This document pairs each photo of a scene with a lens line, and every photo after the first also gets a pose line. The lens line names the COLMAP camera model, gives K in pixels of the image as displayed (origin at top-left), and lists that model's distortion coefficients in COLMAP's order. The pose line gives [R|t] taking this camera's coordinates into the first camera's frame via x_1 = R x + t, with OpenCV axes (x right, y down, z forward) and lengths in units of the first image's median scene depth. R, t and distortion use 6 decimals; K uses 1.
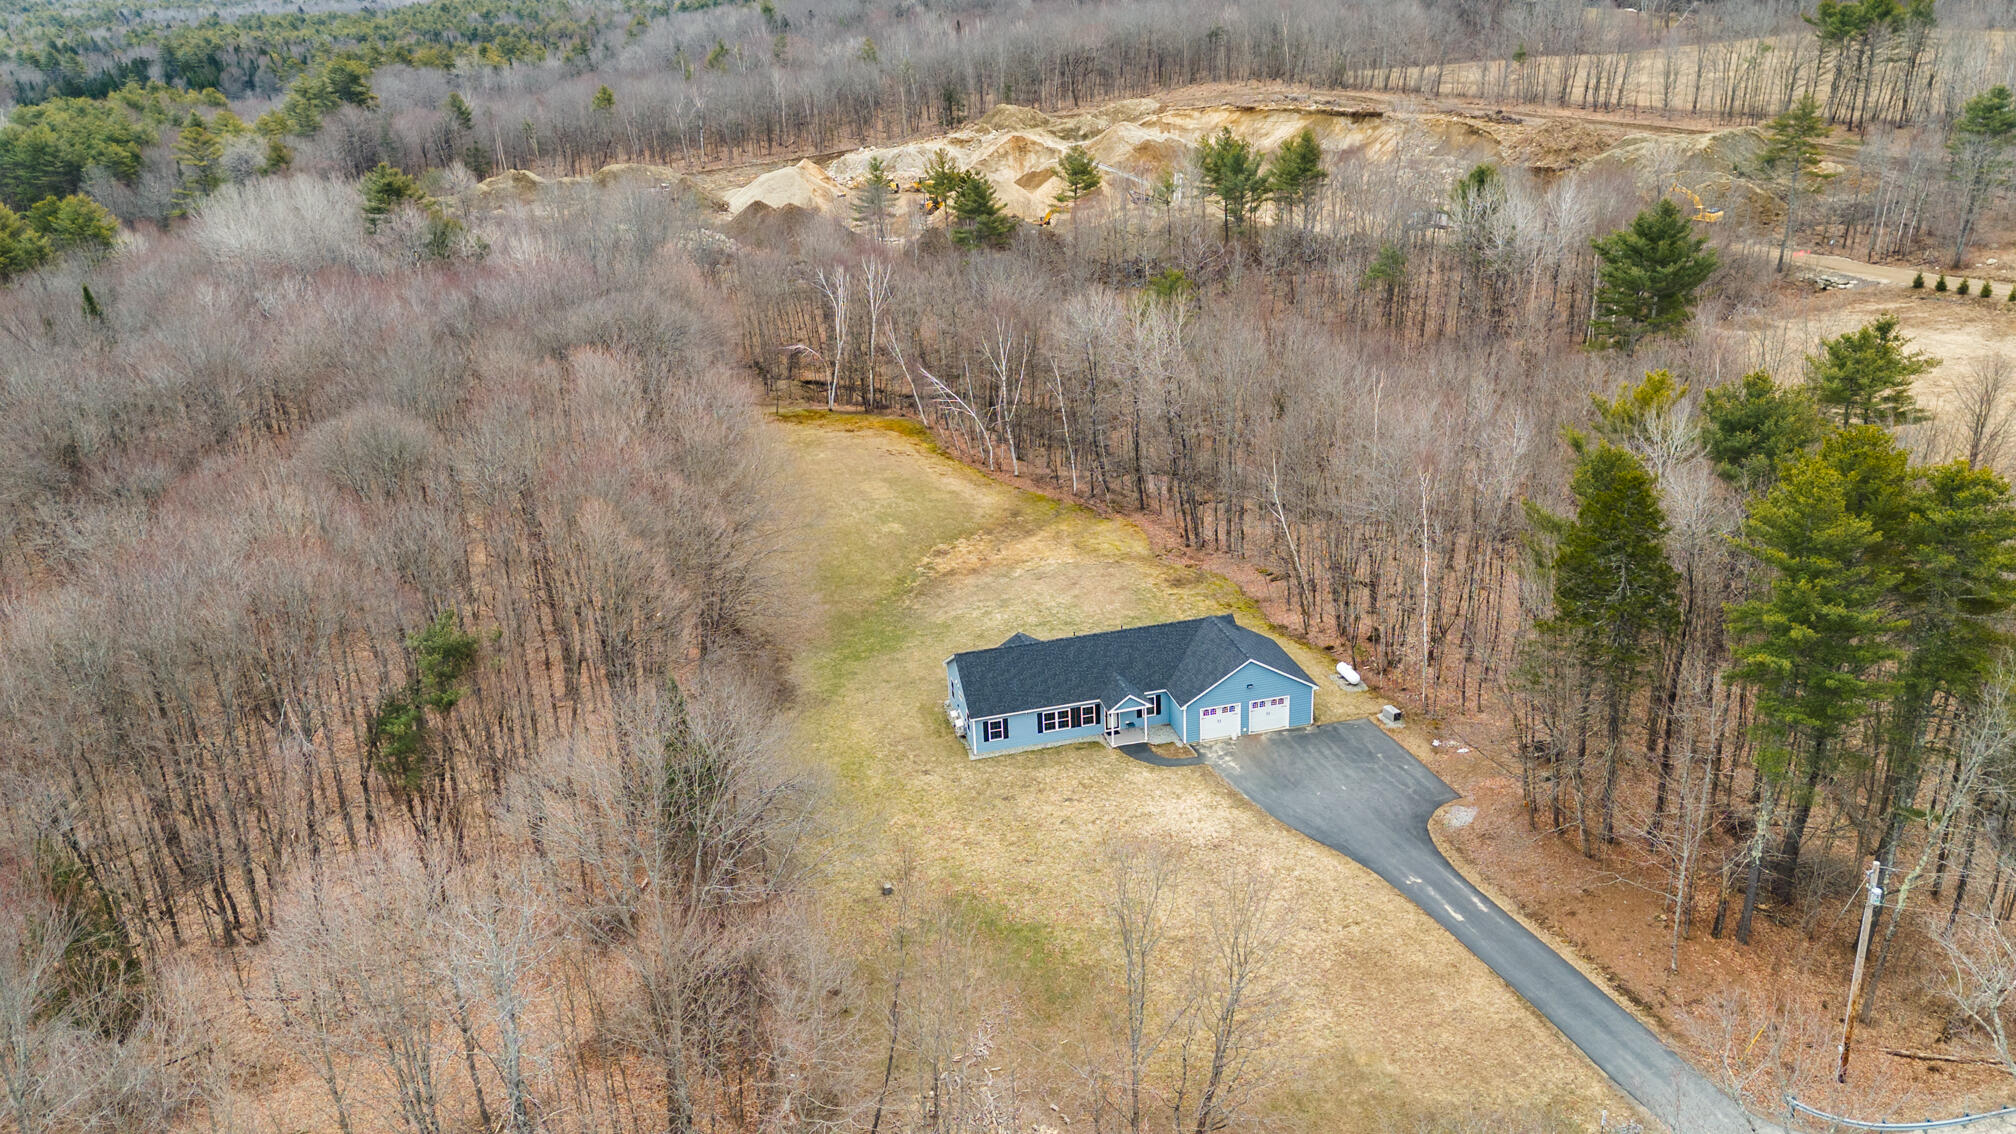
lens RADIAL K [[1567.7, 0, 987.3], [0, 1567.7, 564.8], [0, 0, 1]] dist [0.063300, -0.042143]
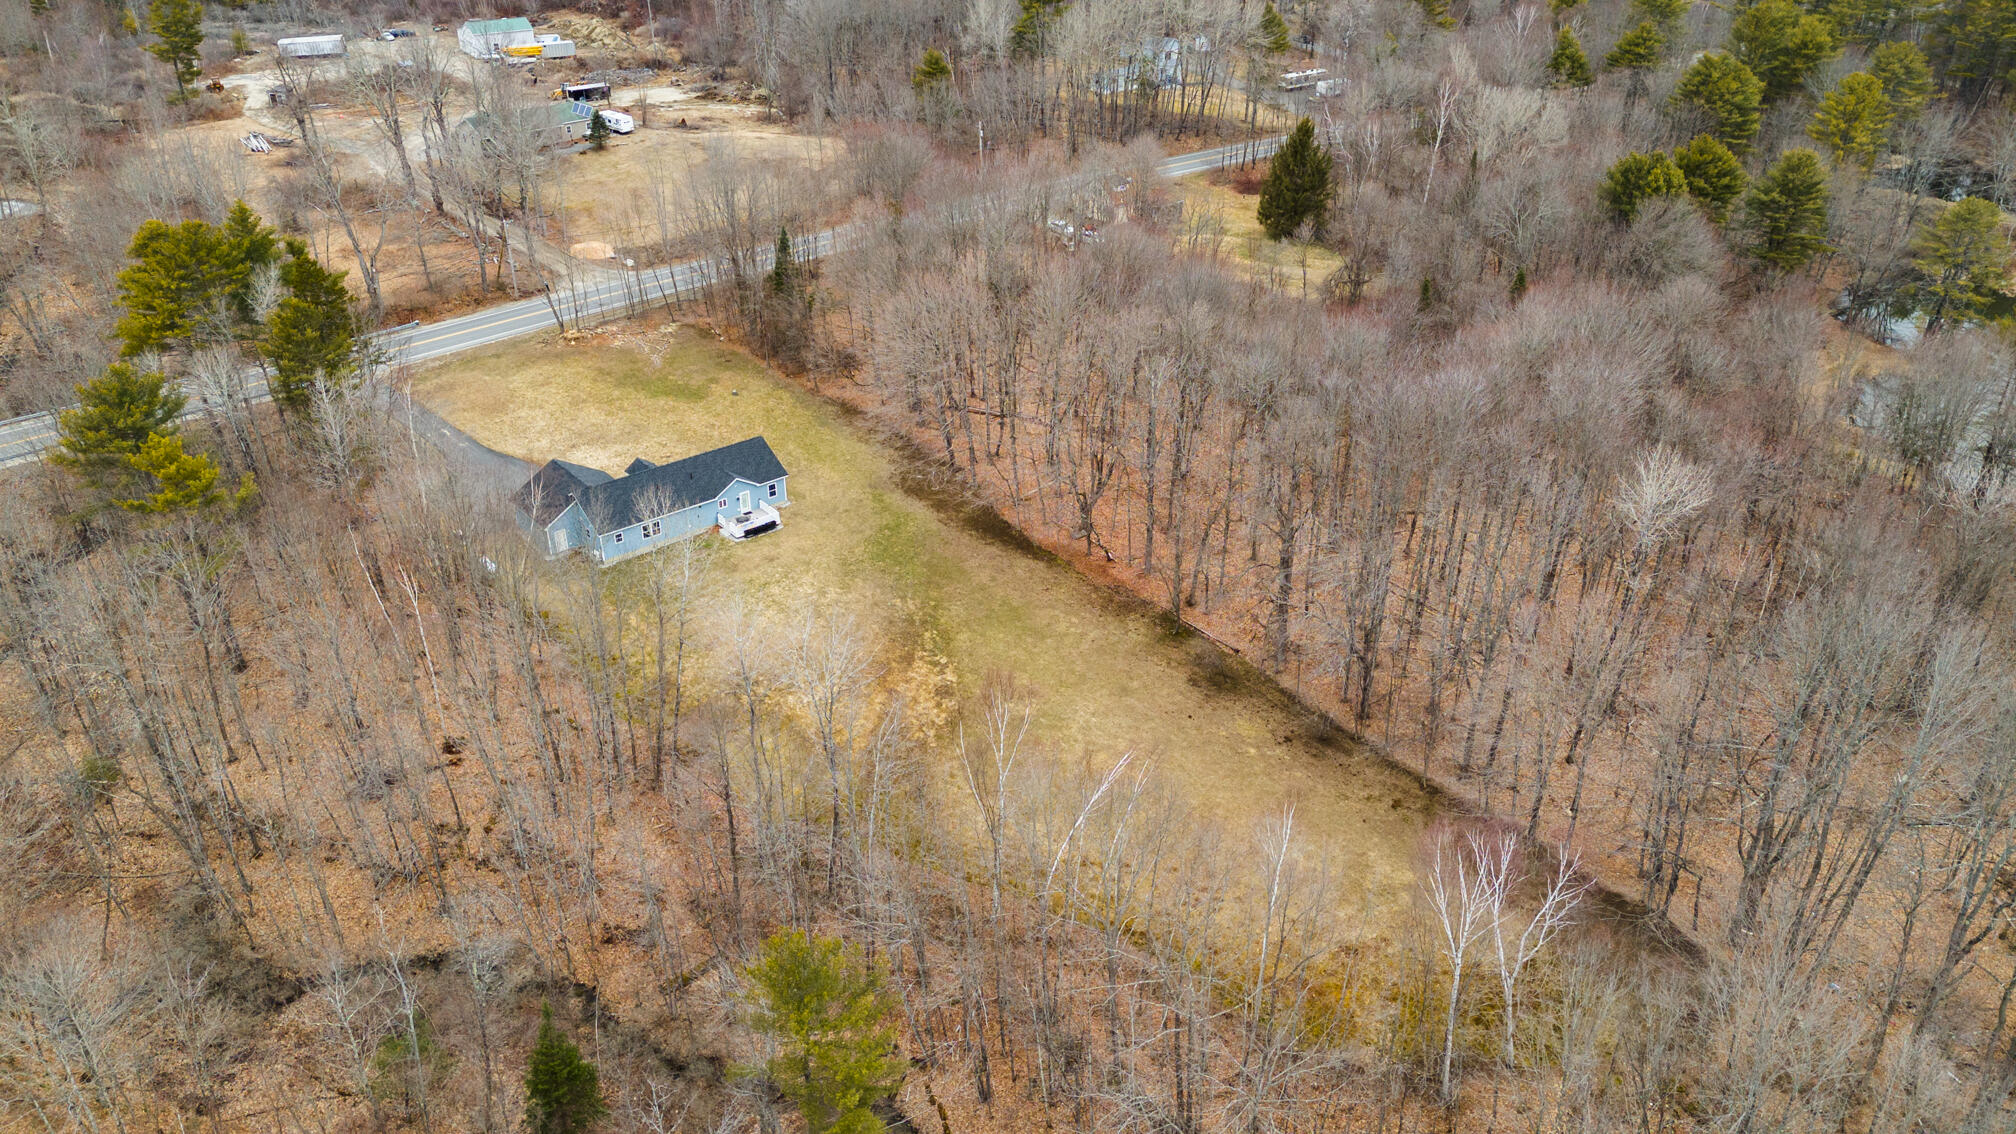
lens RADIAL K [[1533.6, 0, 997.8], [0, 1533.6, 557.9], [0, 0, 1]] dist [0.080566, -0.071460]
pose [[-0.897603, 0.254745, -0.359742, 0.313585], [-0.126312, 0.633239, 0.763580, -0.955897], [0.422321, 0.730831, -0.536220, 1.855449]]
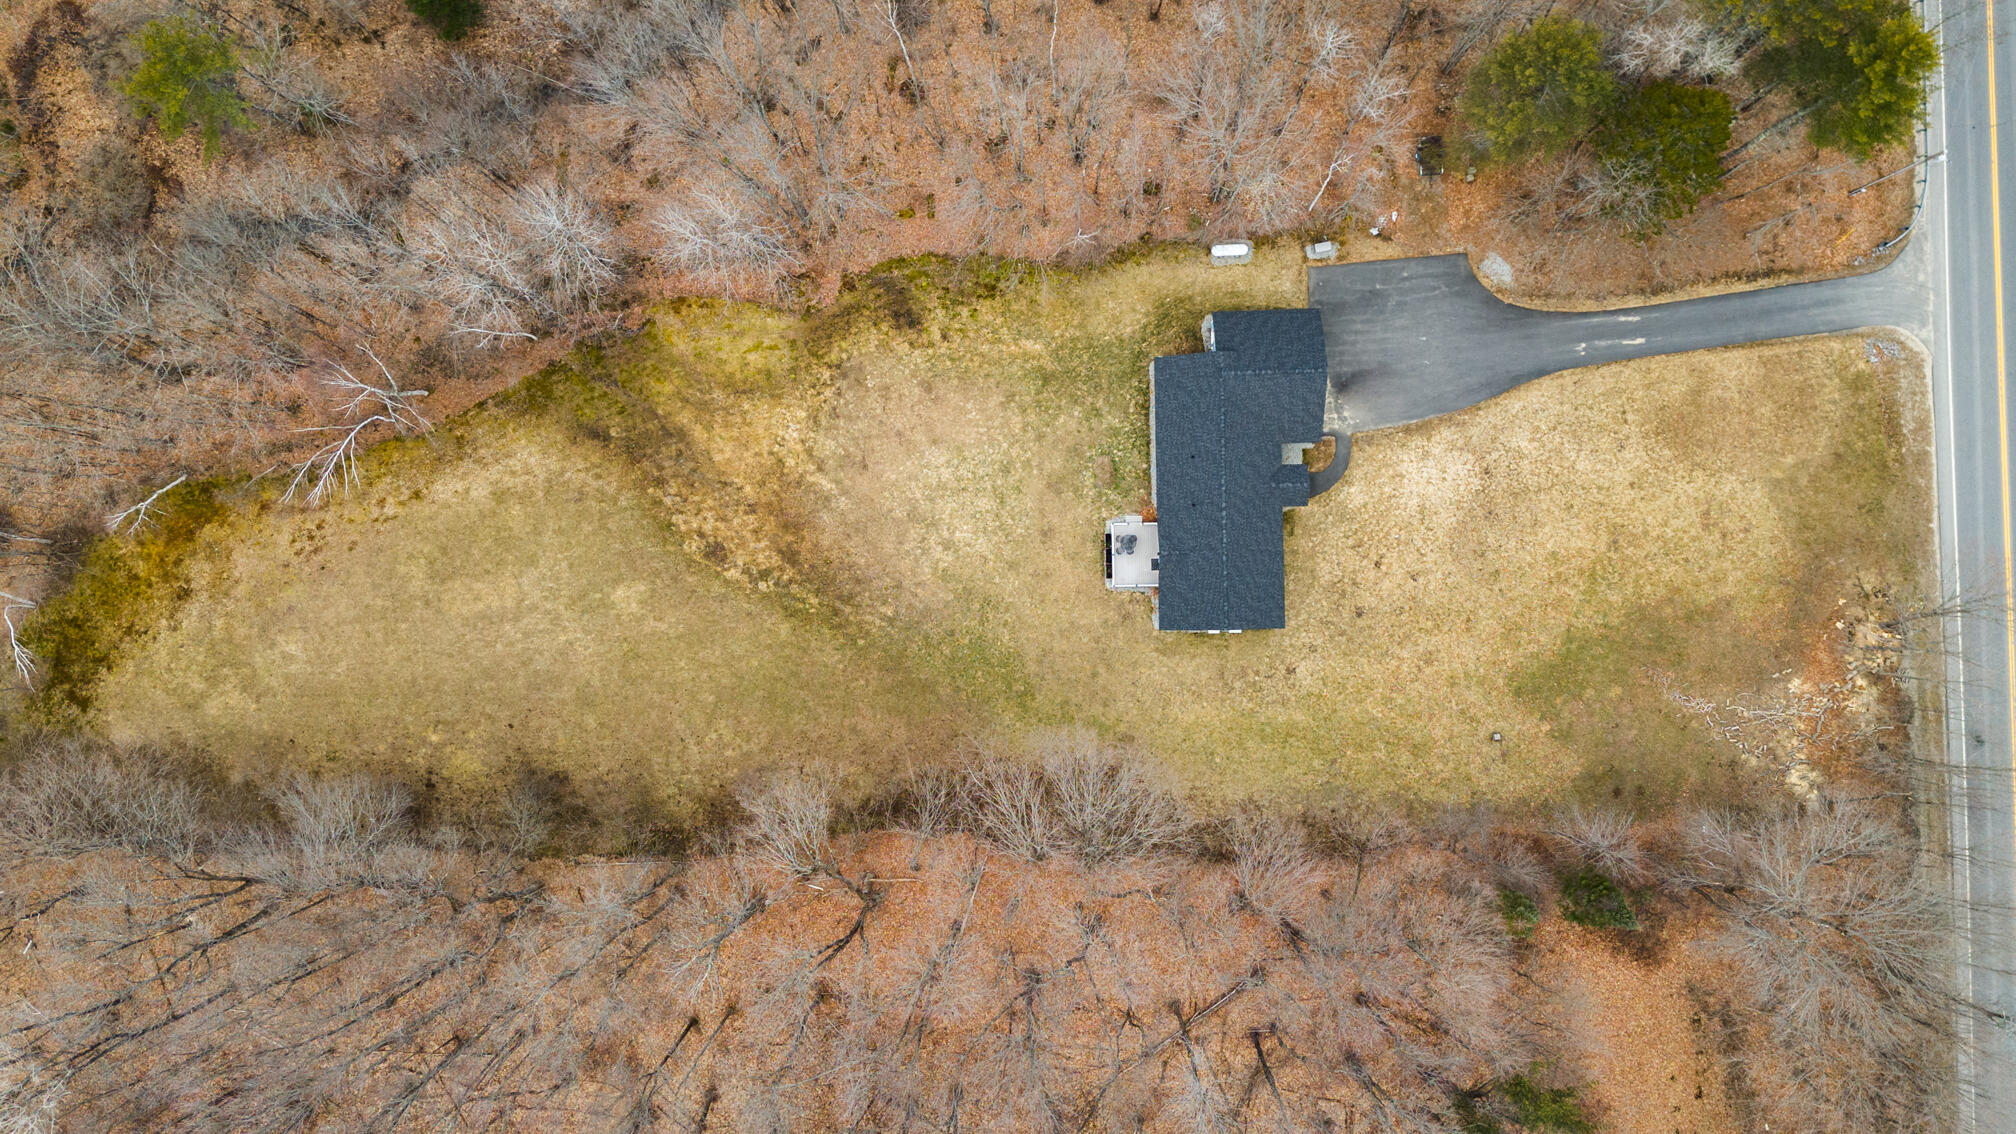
lens RADIAL K [[1533.6, 0, 997.8], [0, 1533.6, 557.9], [0, 0, 1]] dist [0.080566, -0.071460]
pose [[0.209173, -0.976334, 0.054940, -0.059713], [0.386560, 0.134163, 0.912454, -0.903975], [-0.898231, -0.169623, 0.405475, 0.688716]]
